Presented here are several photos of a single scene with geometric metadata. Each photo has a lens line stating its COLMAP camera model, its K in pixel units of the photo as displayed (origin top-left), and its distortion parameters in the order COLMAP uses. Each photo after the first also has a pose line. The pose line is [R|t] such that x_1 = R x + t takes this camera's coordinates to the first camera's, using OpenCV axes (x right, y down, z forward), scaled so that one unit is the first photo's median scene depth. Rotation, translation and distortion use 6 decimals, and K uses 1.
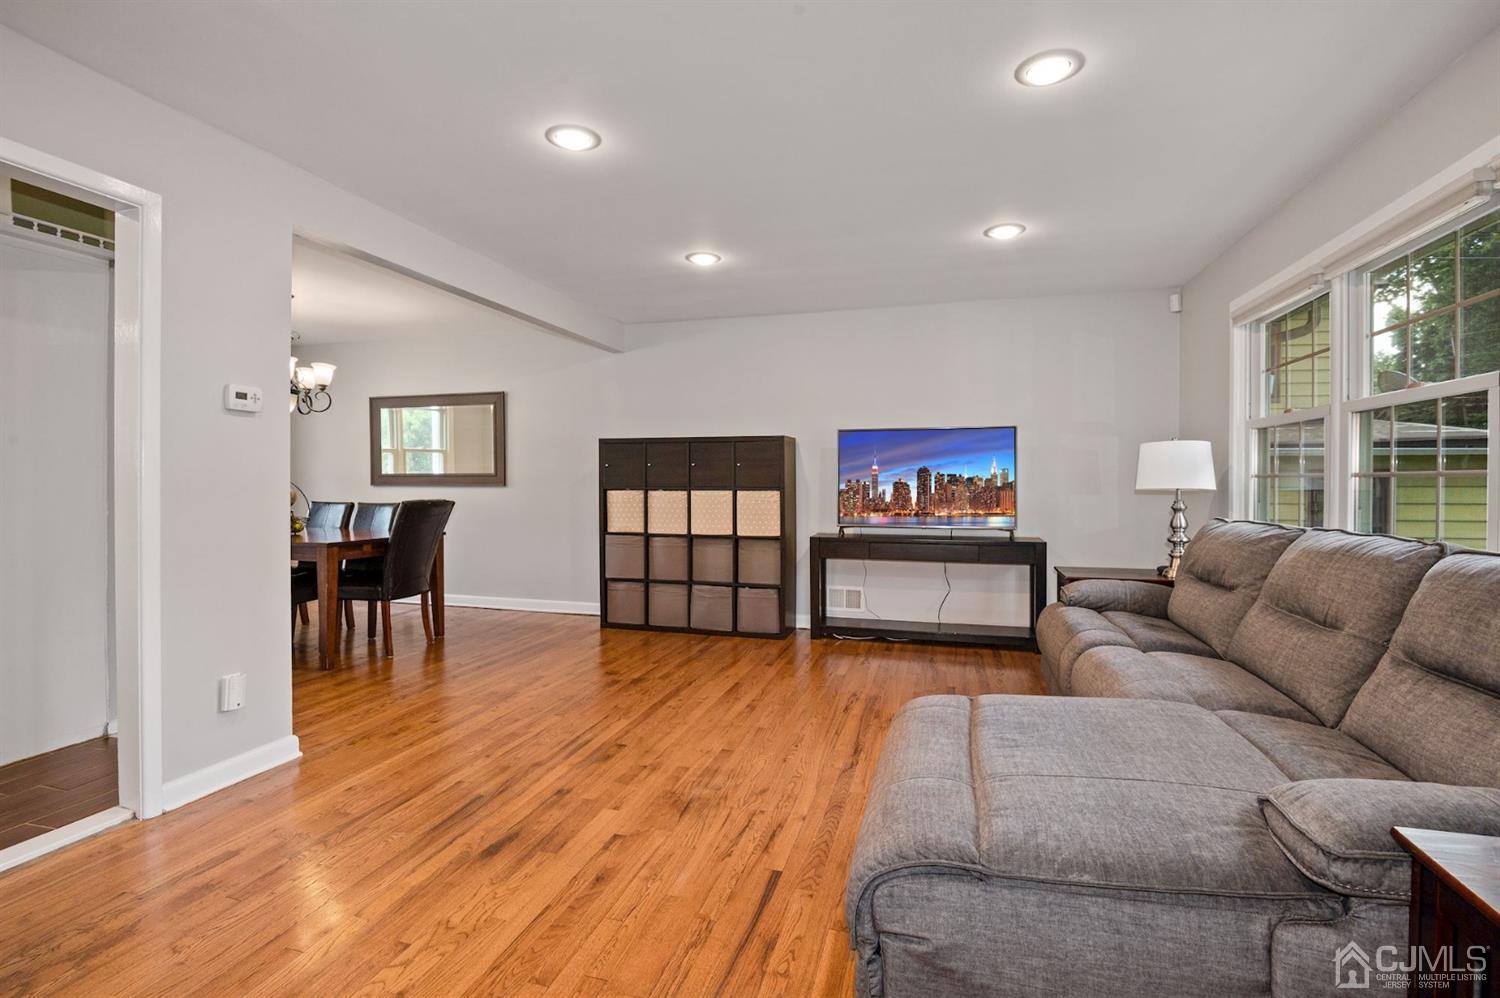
lens RADIAL K [[691.8, 0, 755.5], [0, 691.8, 493.7], [0, 0, 1]] dist [-0.000522, -0.011050]
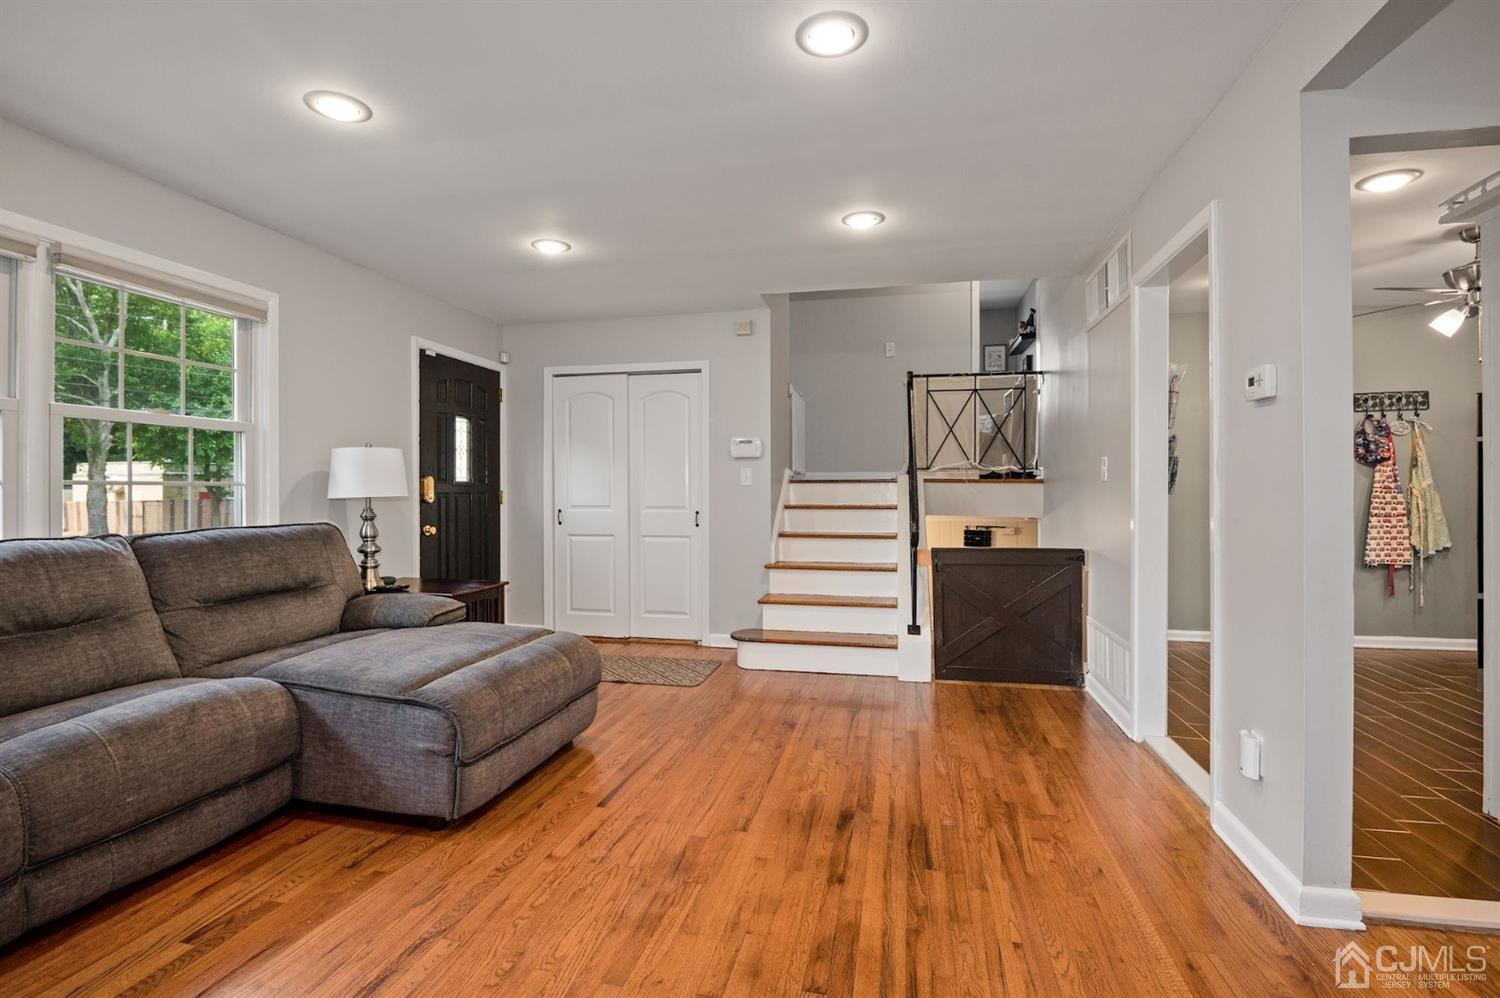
lens RADIAL K [[691.8, 0, 755.5], [0, 691.8, 493.7], [0, 0, 1]] dist [-0.000522, -0.011050]
pose [[-0.998661, -0.001270, -0.051723, -0.106467], [-0.002297, 0.999802, 0.019786, -0.022111], [0.051688, 0.019879, -0.998465, 1.321692]]
